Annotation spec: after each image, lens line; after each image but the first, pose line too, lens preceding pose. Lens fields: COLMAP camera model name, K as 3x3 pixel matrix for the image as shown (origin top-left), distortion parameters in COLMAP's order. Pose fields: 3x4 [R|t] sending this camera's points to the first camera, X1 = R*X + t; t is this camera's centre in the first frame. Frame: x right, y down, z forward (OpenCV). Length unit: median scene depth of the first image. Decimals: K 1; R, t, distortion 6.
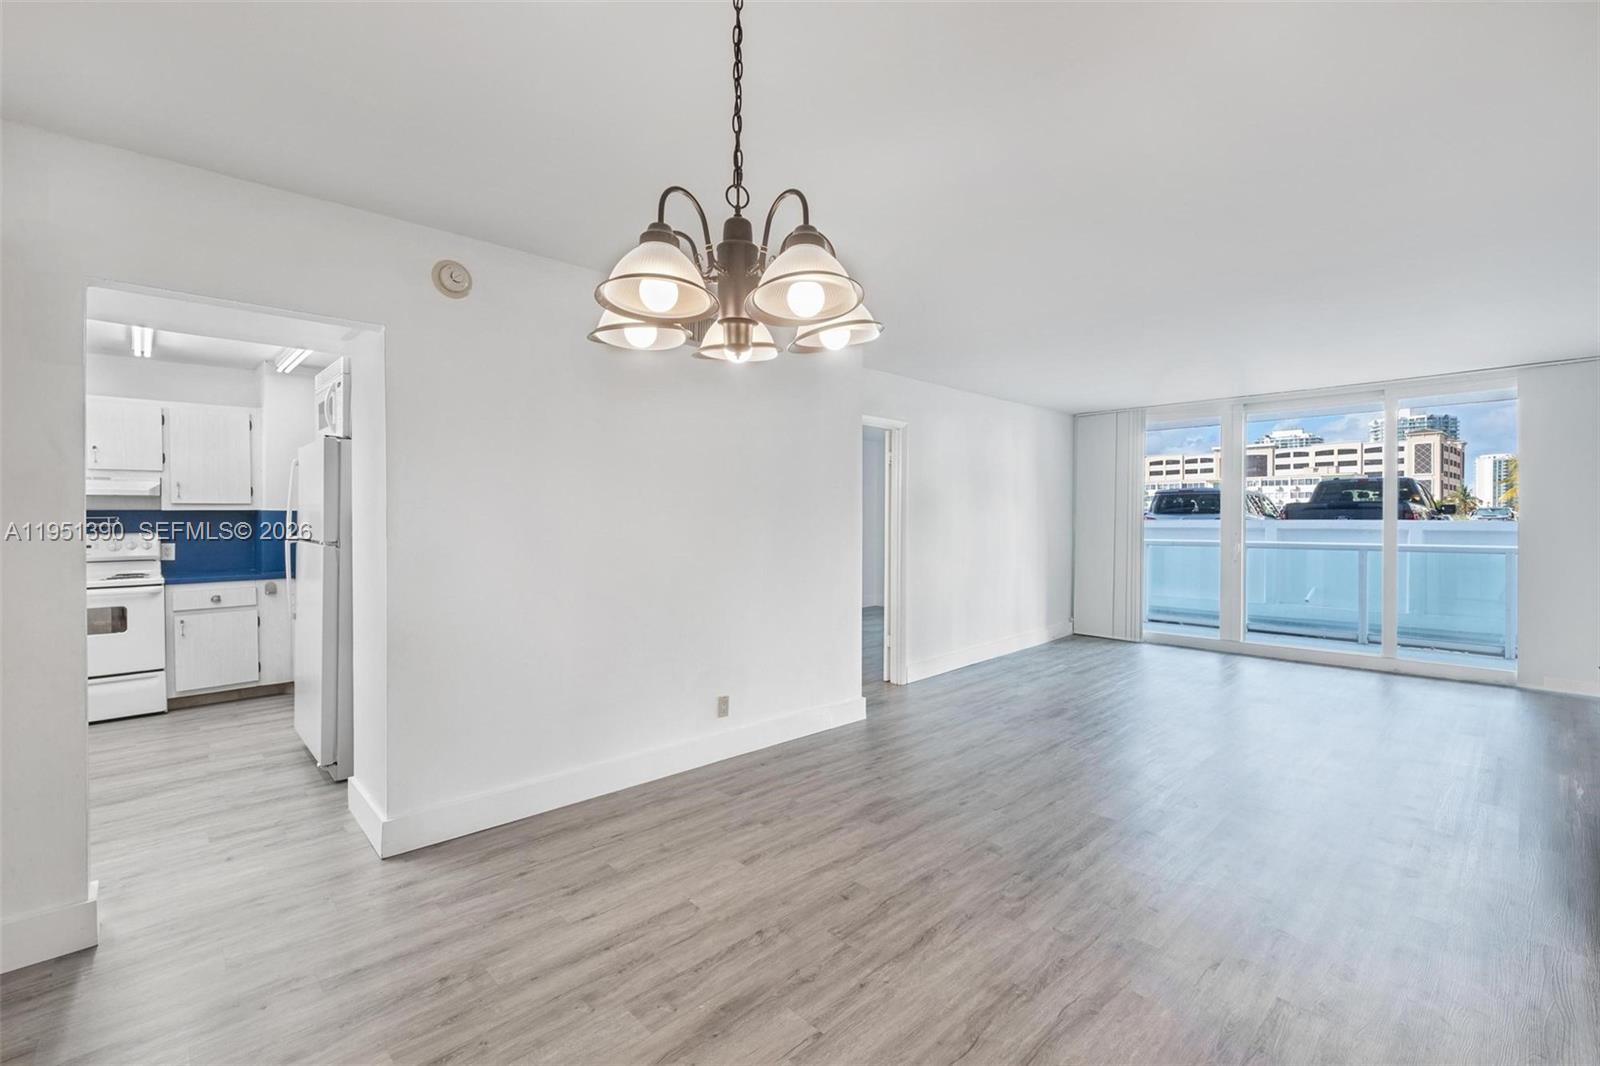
lens RADIAL K [[698.6, 0, 801.9], [0, 698.6, 517.9], [0, 0, 1]] dist [-0.001731, -0.000892]
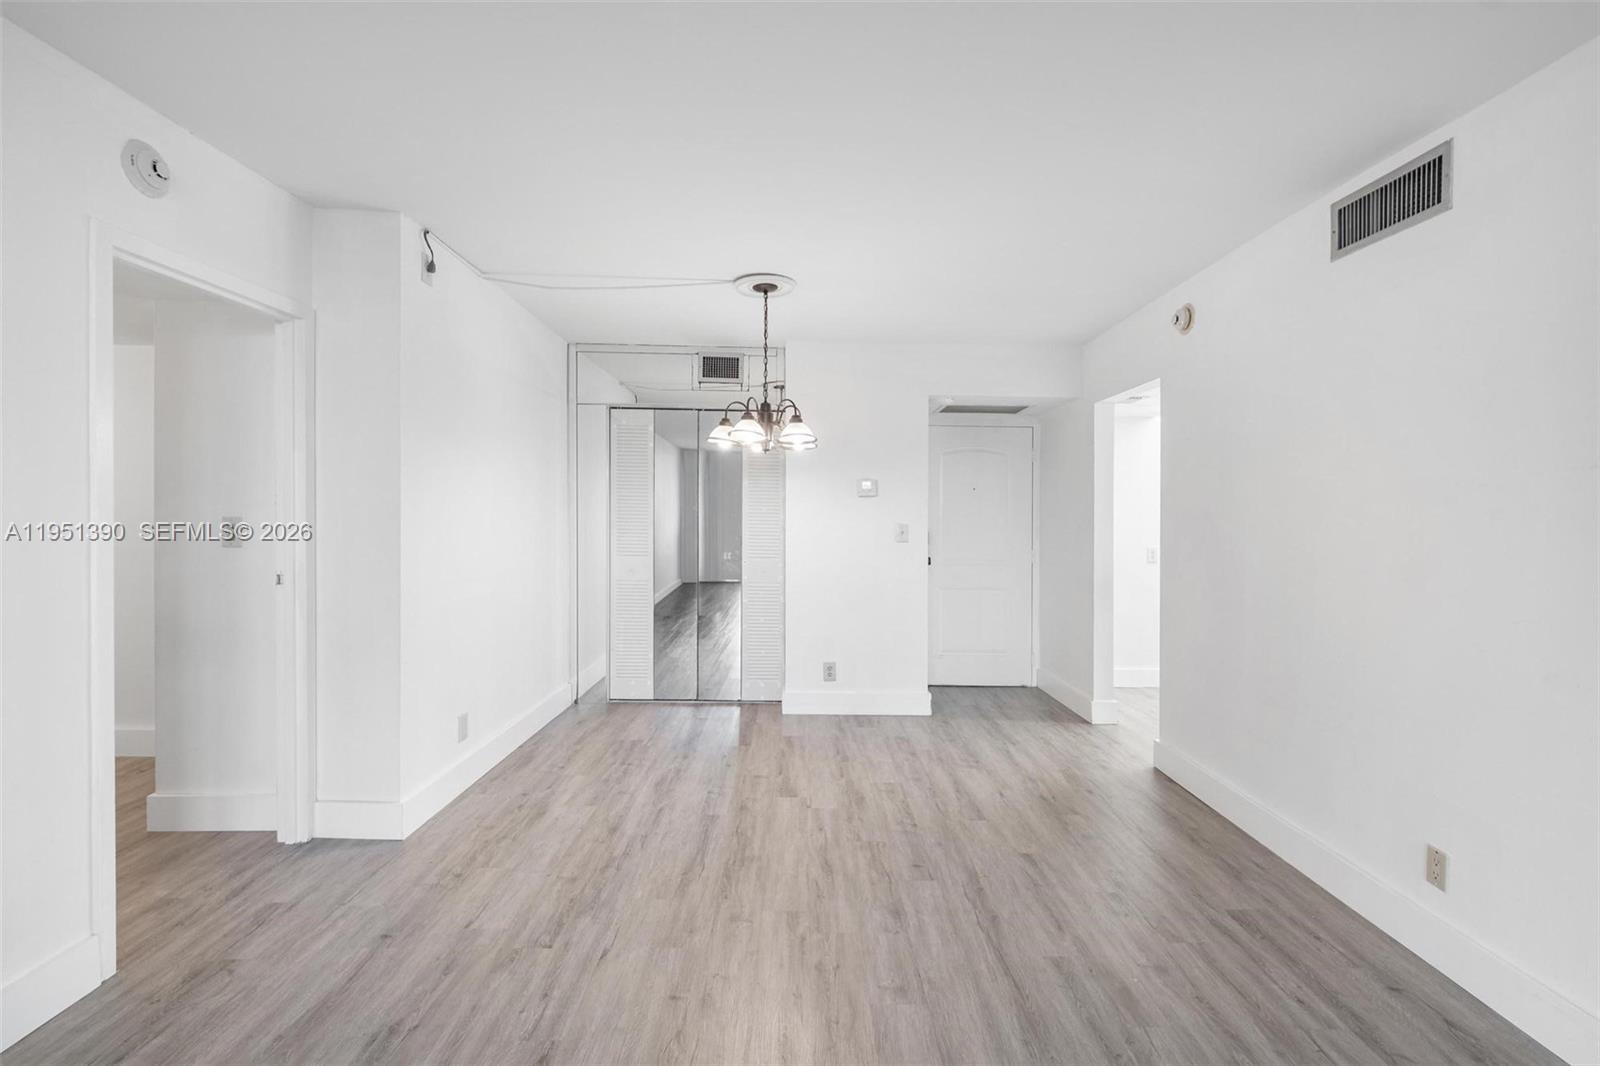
lens RADIAL K [[697.5, 0, 816.1], [0, 697.5, 529.3], [0, 0, 1]] dist [0.000174, -0.000589]
pose [[-0.672396, 0.004351, -0.740179, 0.657315], [-0.010857, 0.999817, 0.015739, 0.010246], [0.740112, 0.018619, -0.672226, 1.101001]]
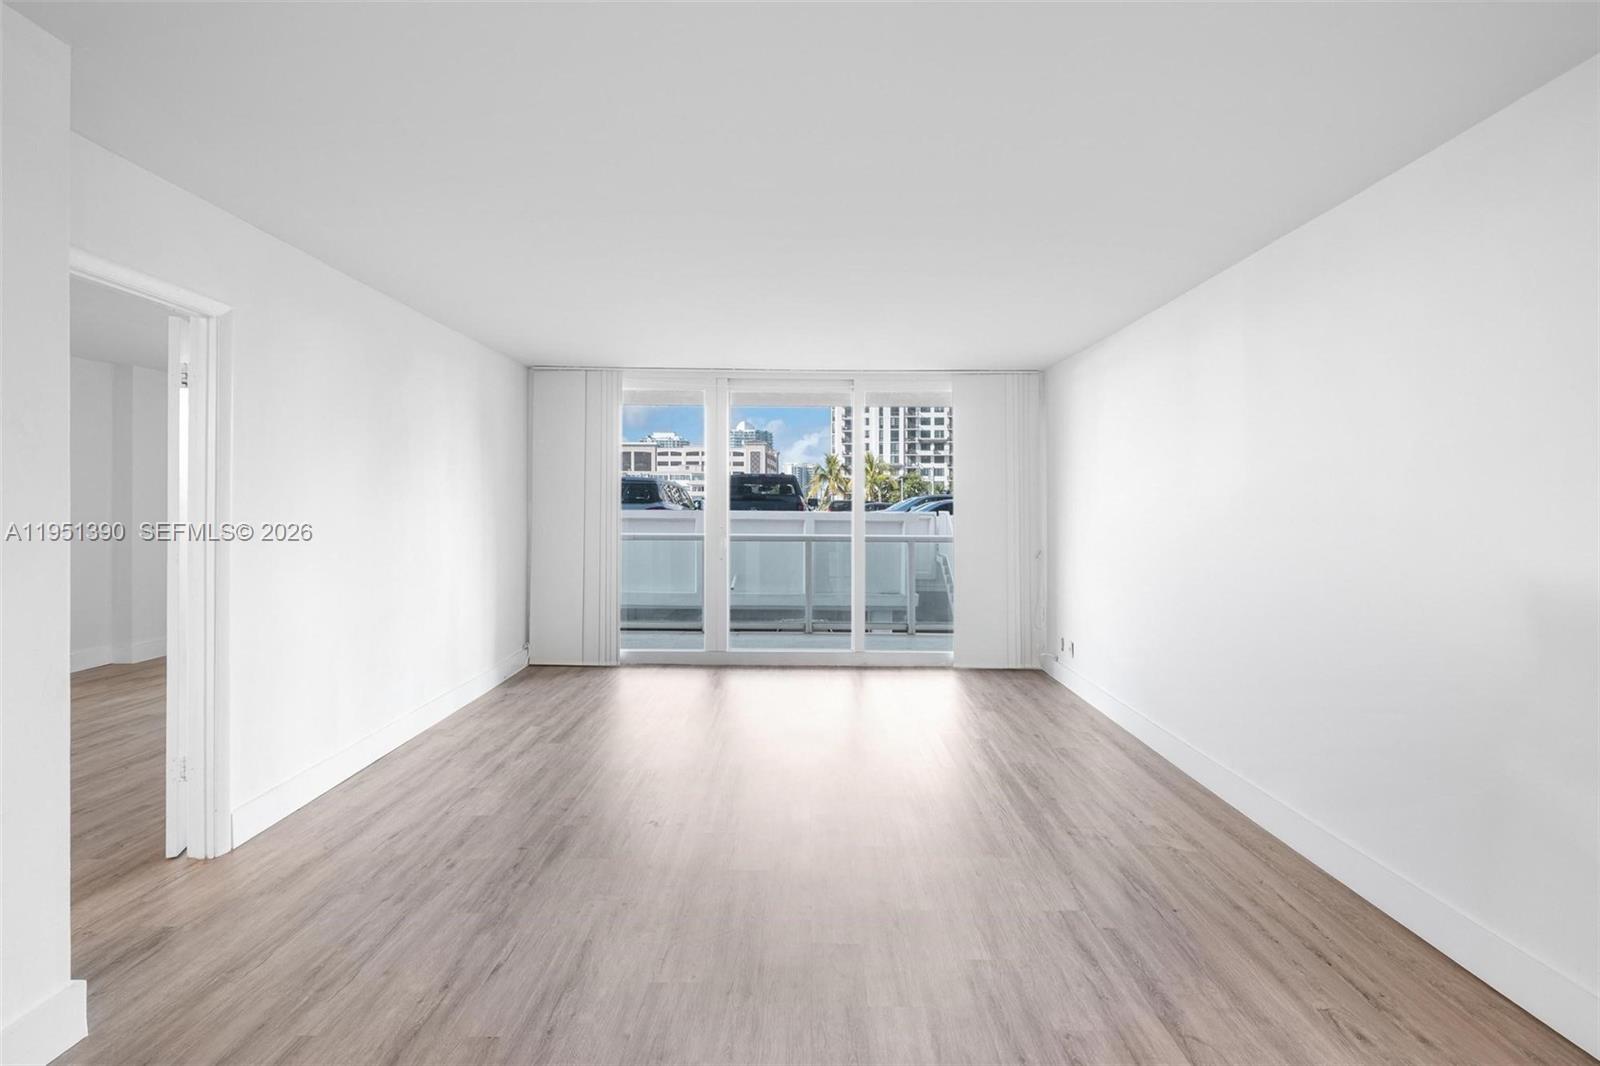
lens RADIAL K [[715.0, 0, 809.5], [0, 715.0, 506.6], [0, 0, 1]] dist [0.001557, -0.000371]
pose [[0.687256, 0.008086, 0.726370, 0.101829], [-0.007500, 0.999964, -0.004036, 0.001915], [-0.726376, -0.002674, 0.687292, 0.599921]]
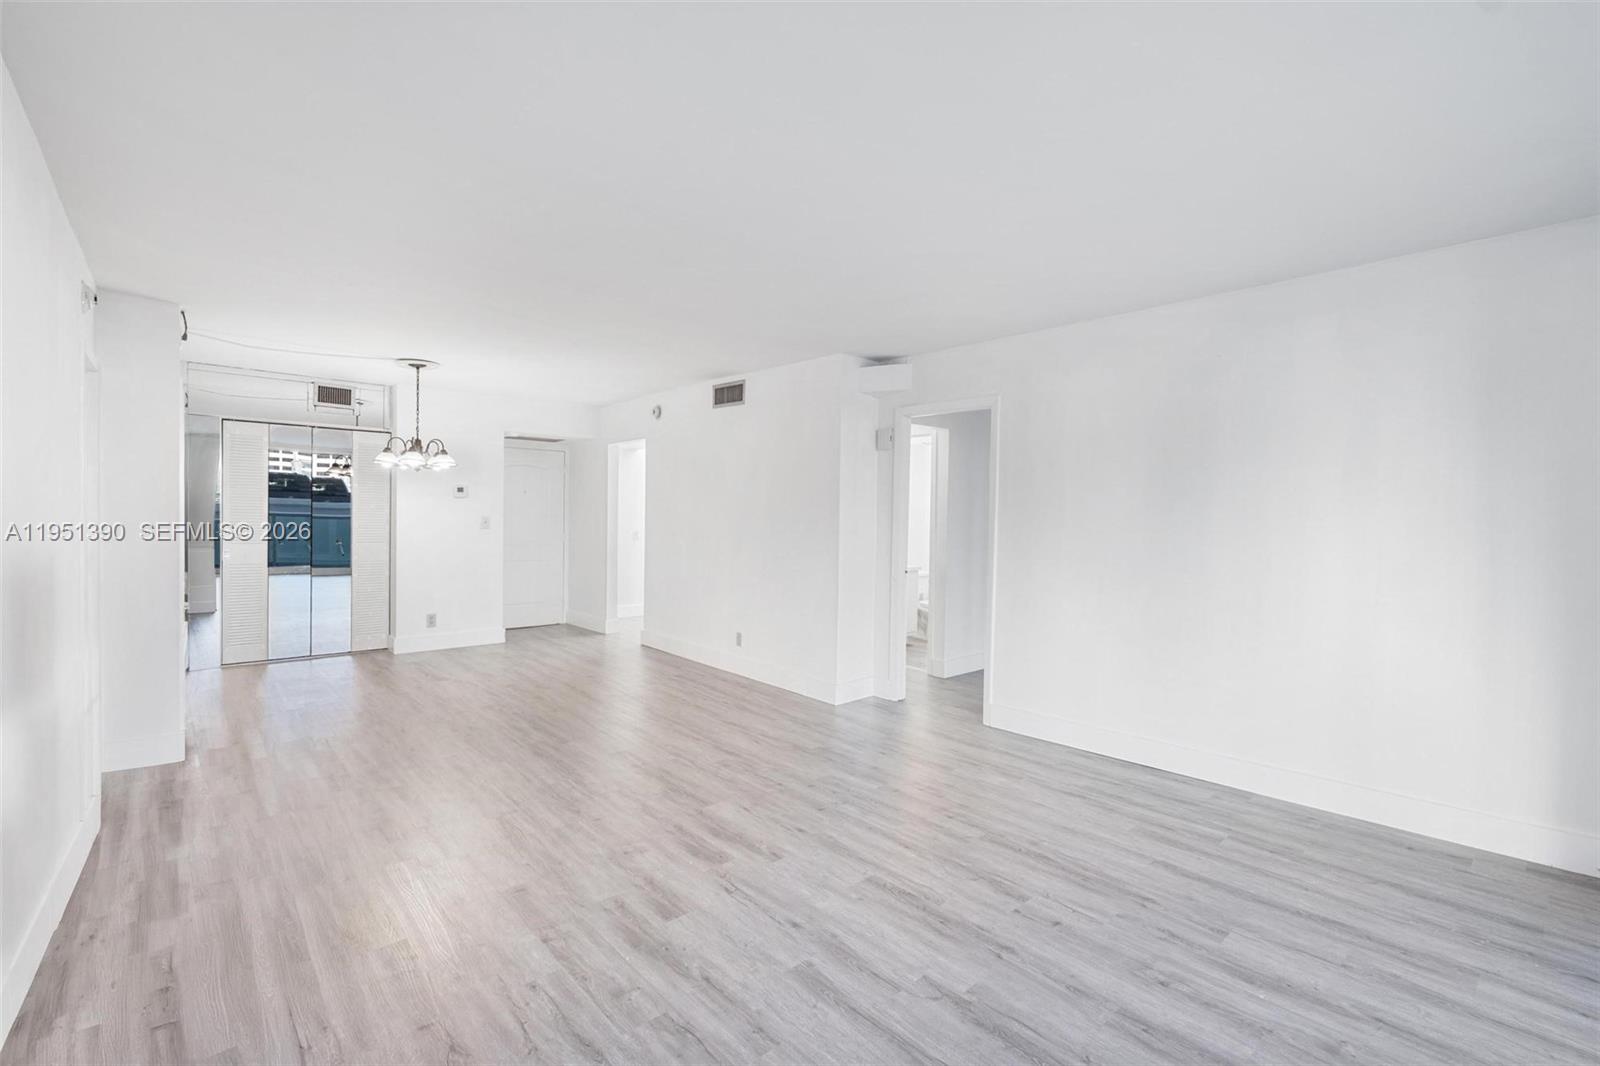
lens RADIAL K [[688.0, 0, 809.4], [0, 688.0, 516.8], [0, 0, 1]] dist [-0.000666, -0.000853]
pose [[-0.026903, -0.001598, -0.999637, 1.488640], [-0.015638, 0.999877, -0.001178, 0.007969], [0.999516, 0.015600, -0.026925, 1.299758]]
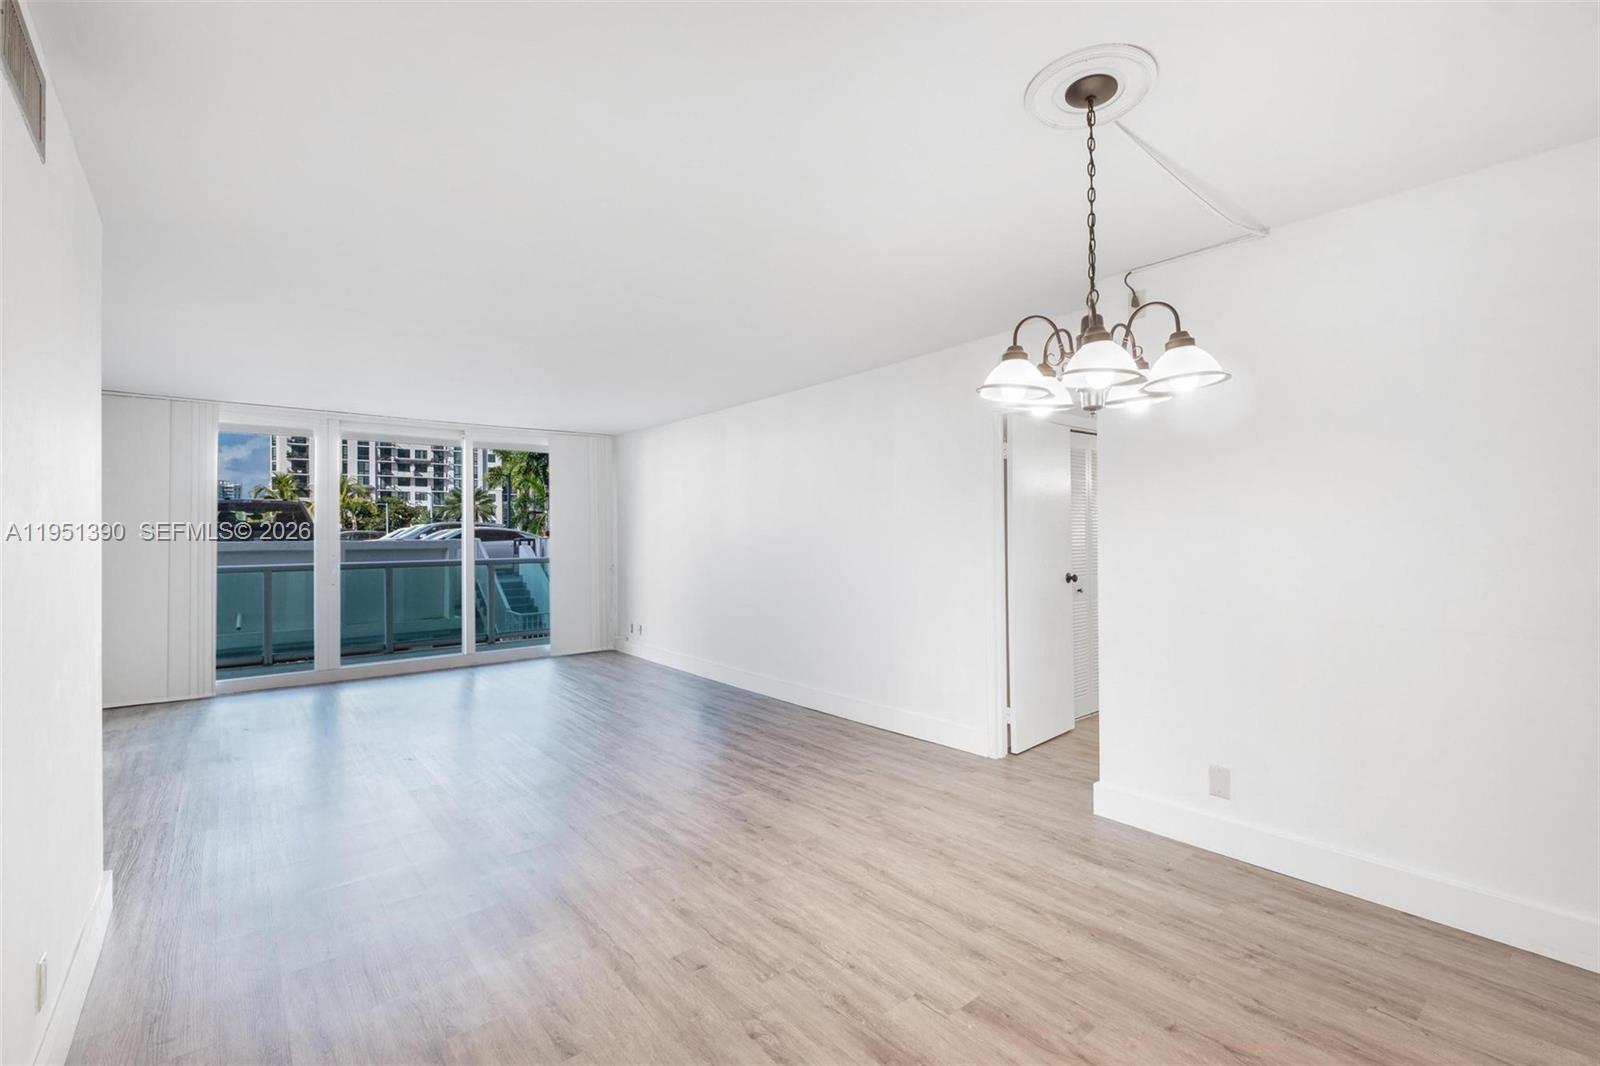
lens RADIAL K [[704.7, 0, 818.2], [0, 704.7, 532.6], [0, 0, 1]] dist [-0.000923, -0.001727]
pose [[0.057910, 0.002863, 0.998318, -0.563142], [0.008262, 0.999960, -0.003347, 0.001466], [-0.998288, 0.008442, 0.057884, 0.551006]]
